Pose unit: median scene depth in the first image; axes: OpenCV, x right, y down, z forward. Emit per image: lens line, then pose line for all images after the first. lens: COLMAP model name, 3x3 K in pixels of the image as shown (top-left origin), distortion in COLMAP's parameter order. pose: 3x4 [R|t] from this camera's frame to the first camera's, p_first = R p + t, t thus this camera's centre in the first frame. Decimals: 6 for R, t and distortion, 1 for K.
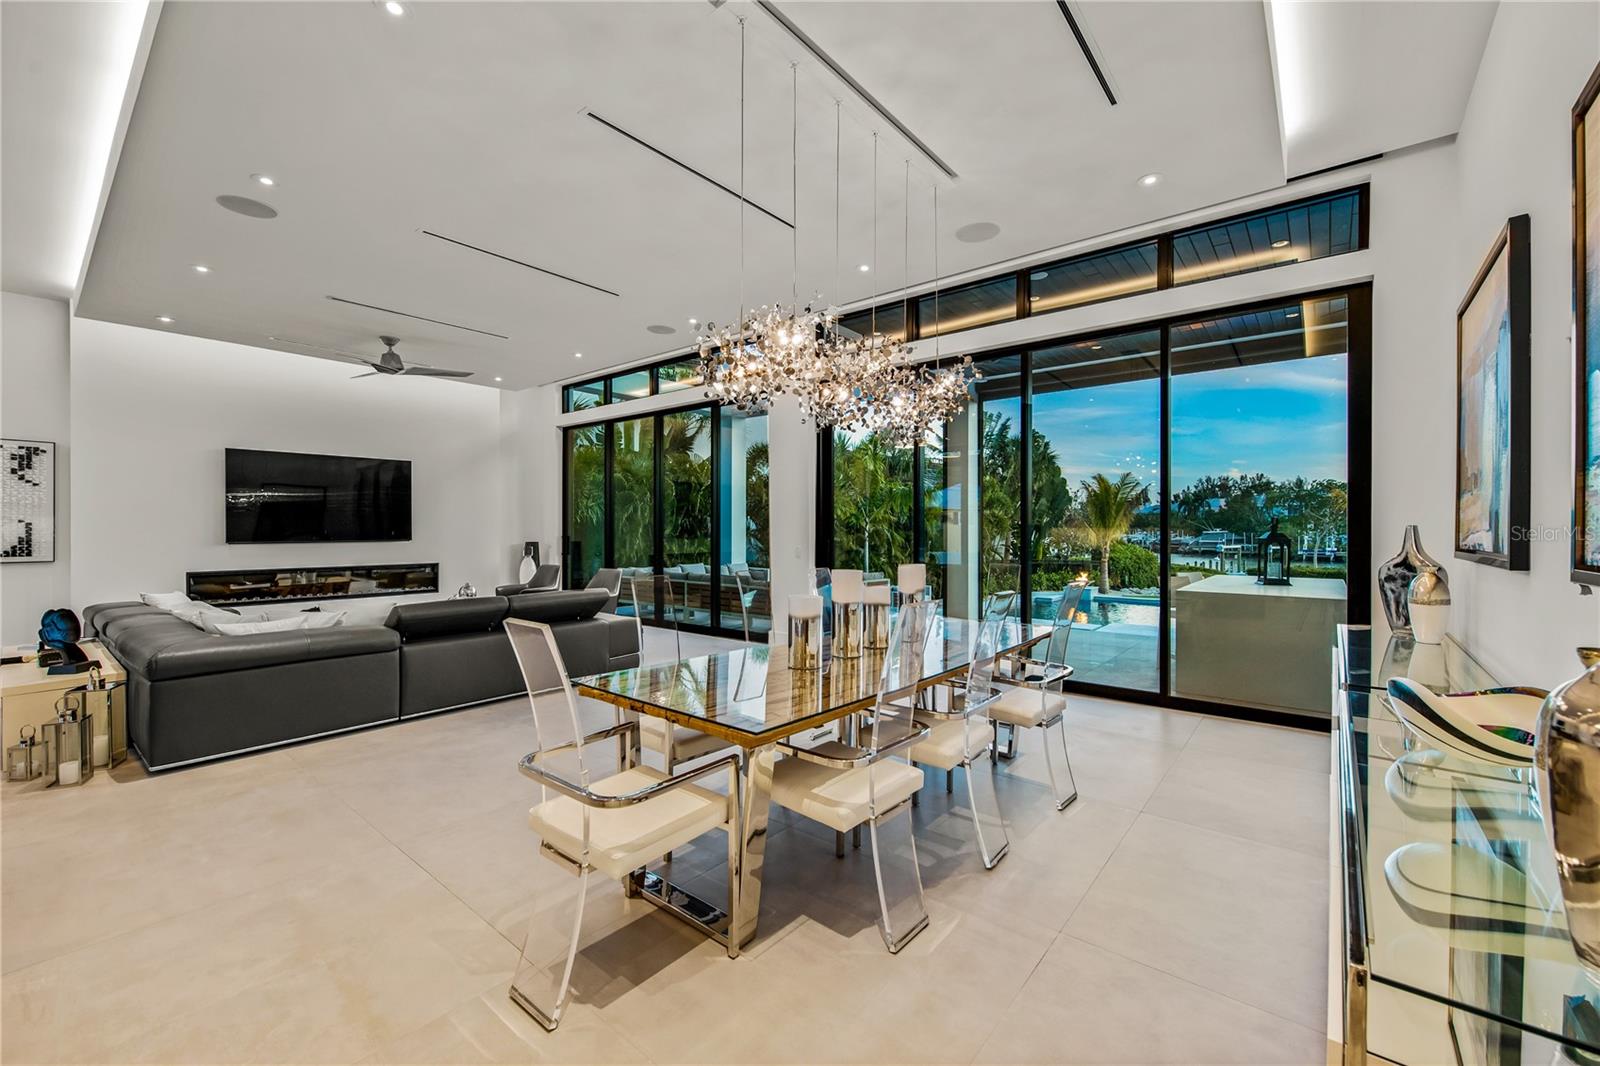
lens RADIAL K [[644.8, 0, 794.4], [0, 644.8, 526.2], [0, 0, 1]] dist [-0.010515, -0.000069]
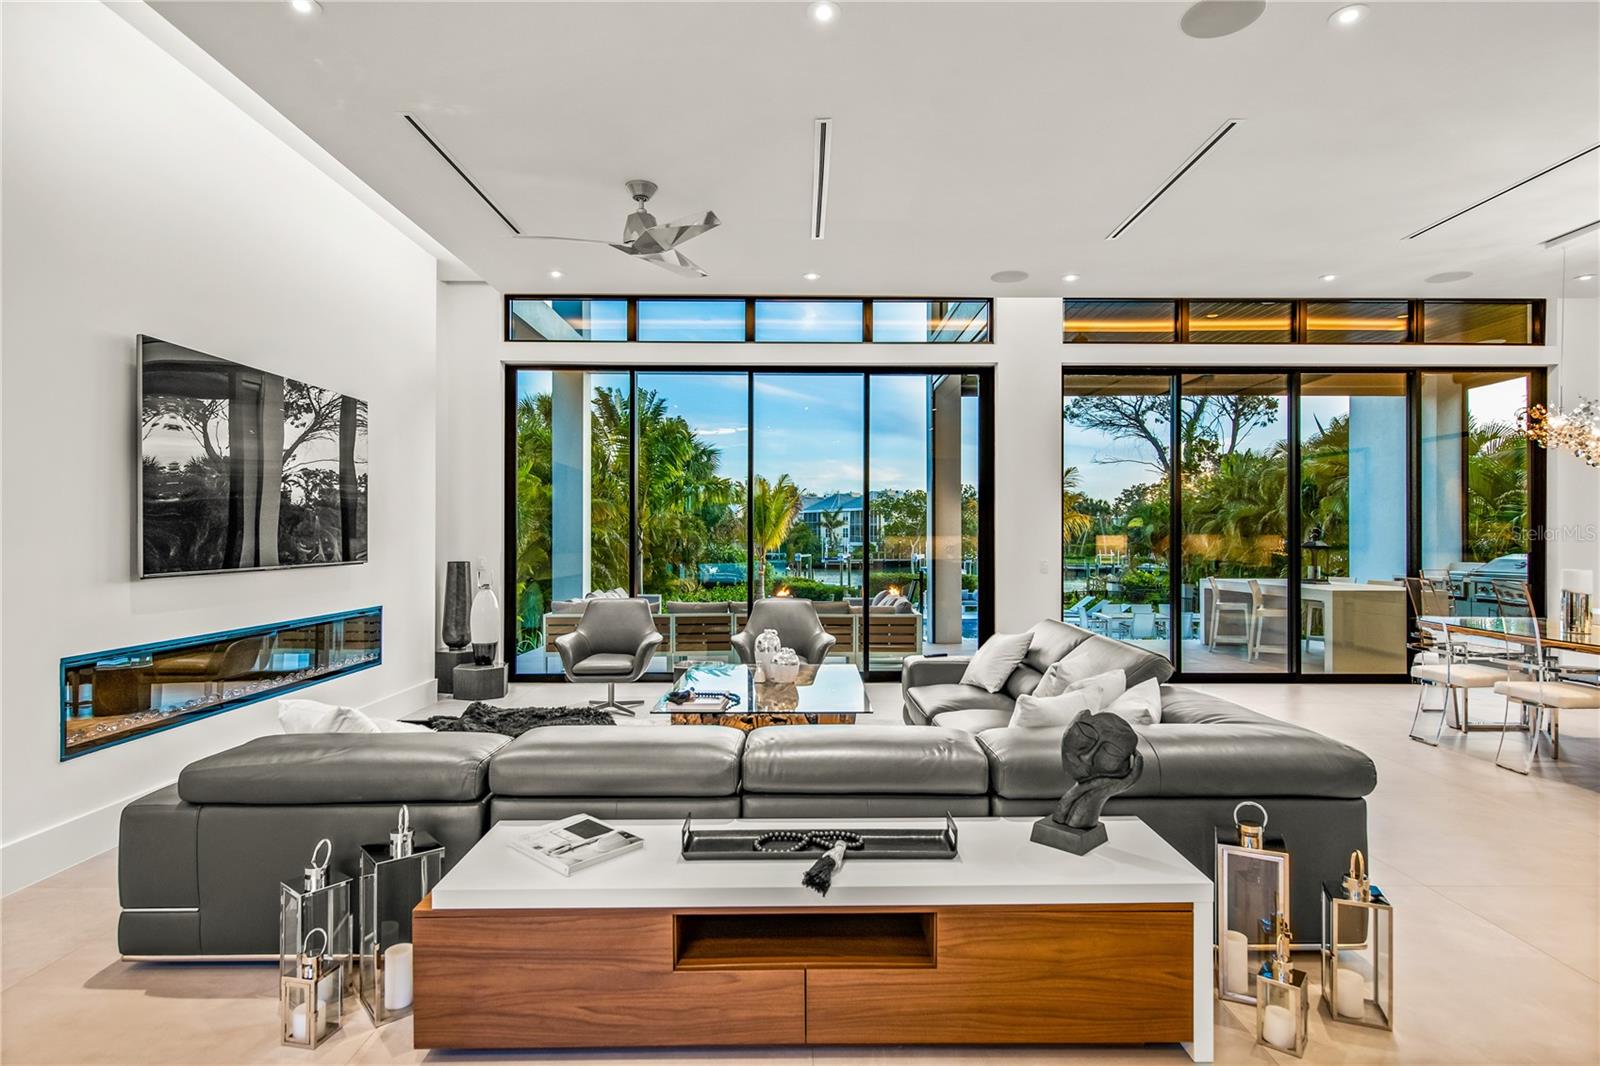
lens RADIAL K [[818.8, 0, 815.7], [0, 818.8, 529.2], [0, 0, 1]] dist [0.015887, -0.000654]
pose [[0.758343, -0.000869, 0.651855, -0.626276], [0.004647, 0.999981, -0.004073, 0.001047], [-0.651840, 0.006118, 0.758332, 0.243194]]
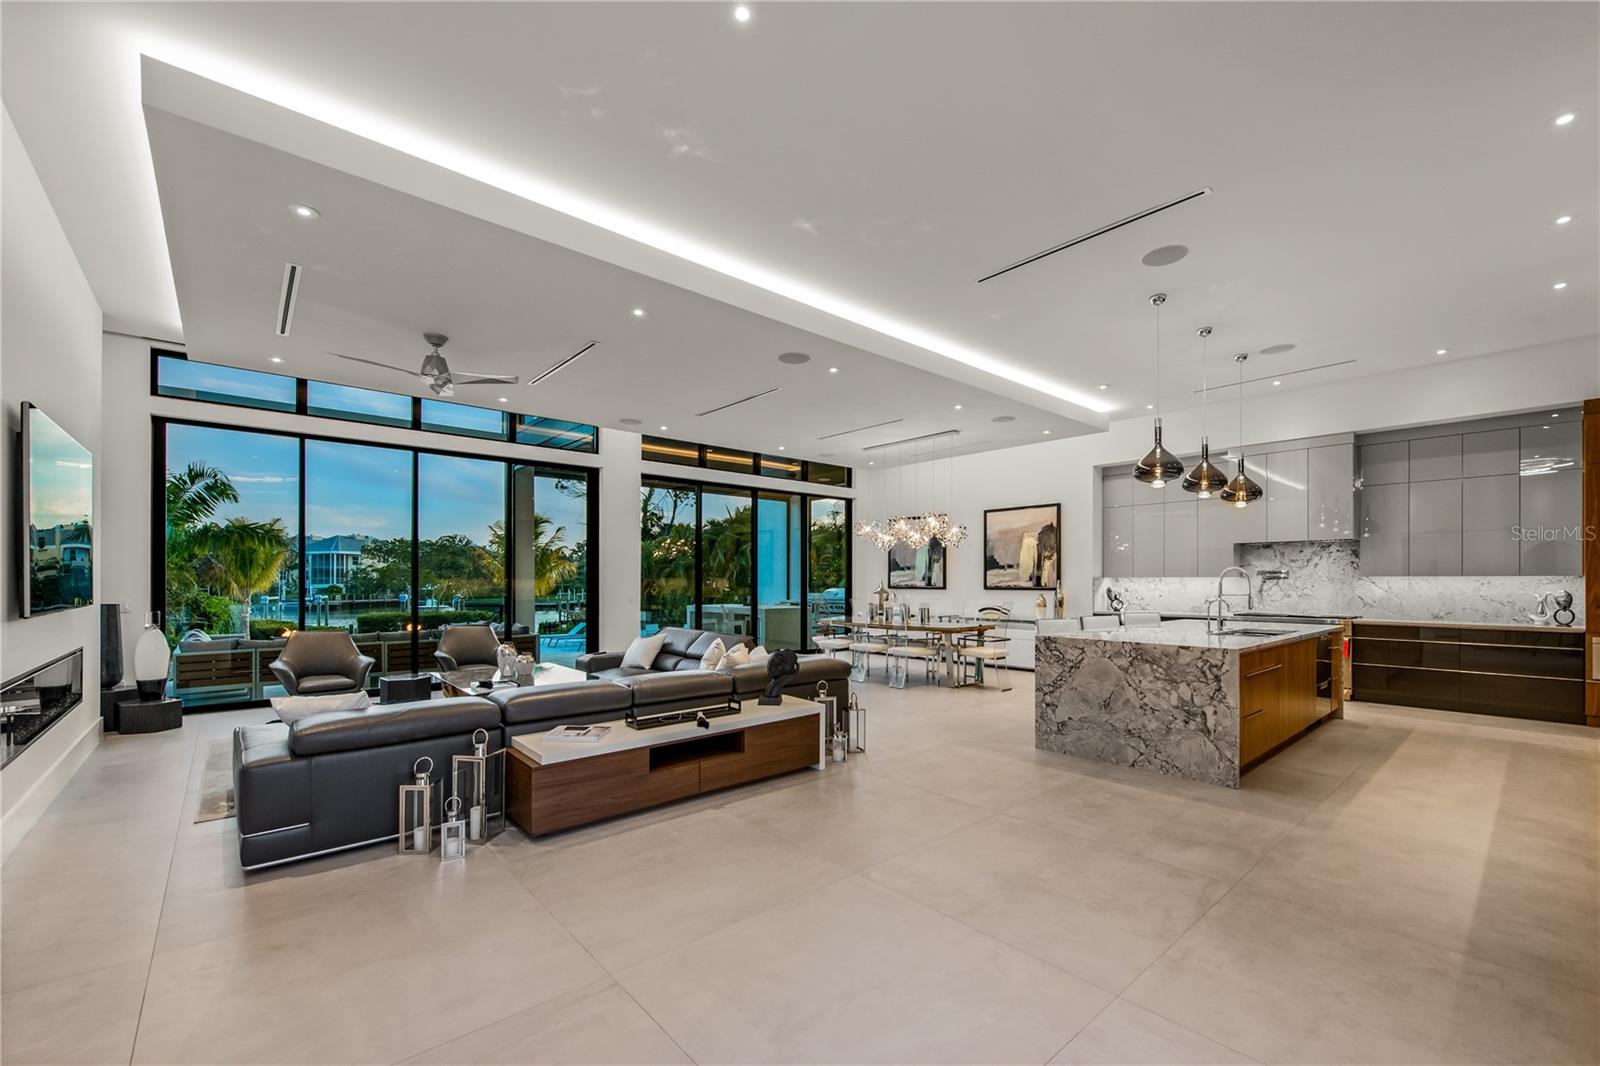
lens RADIAL K [[644.8, 0, 815.6], [0, 644.8, 578.4], [0, 0, 1]] dist [-0.010515, -0.000069]
pose [[0.132657, -0.005815, 0.991145, -0.870519], [0.000160, 0.999983, 0.005845, -0.001628], [-0.991162, -0.000616, 0.132656, 0.283285]]
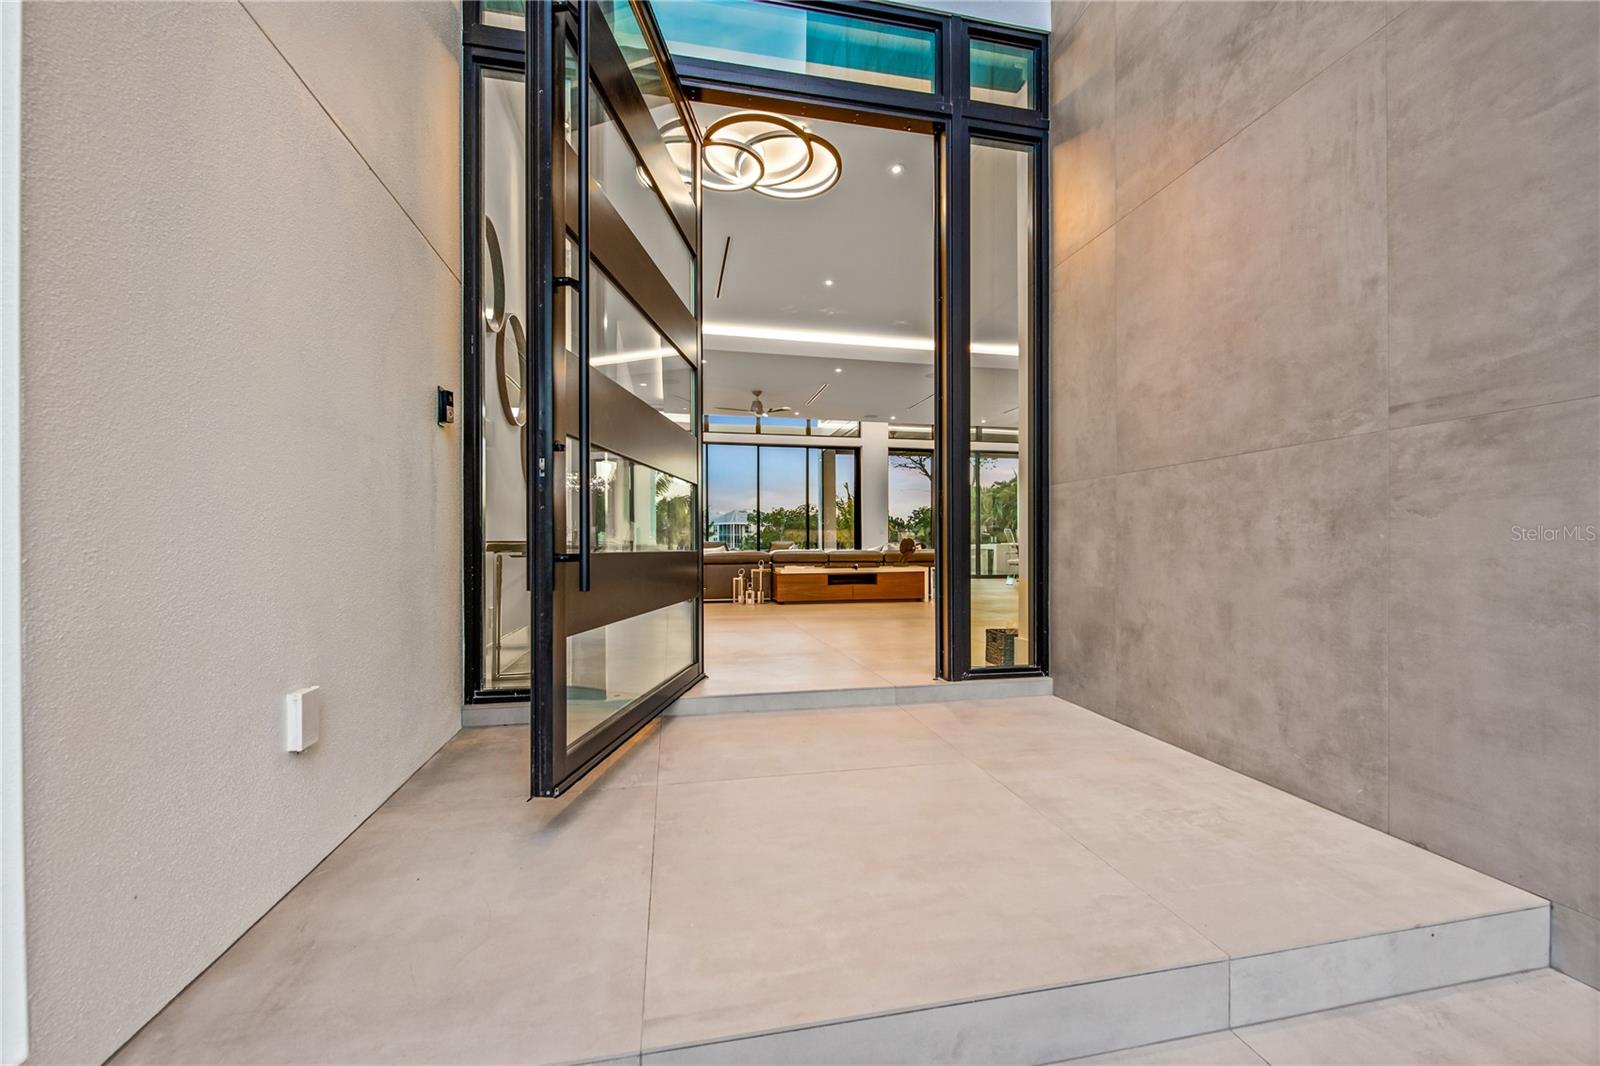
lens RADIAL K [[644.8, 0, 806.2], [0, 644.8, 544.3], [0, 0, 1]] dist [-0.010515, -0.000069]
pose [[0.618721, -0.005813, 0.785589, -1.184816], [0.008259, 0.999965, 0.000896, 0.058622], [-0.785567, 0.005934, 0.618748, -0.064689]]
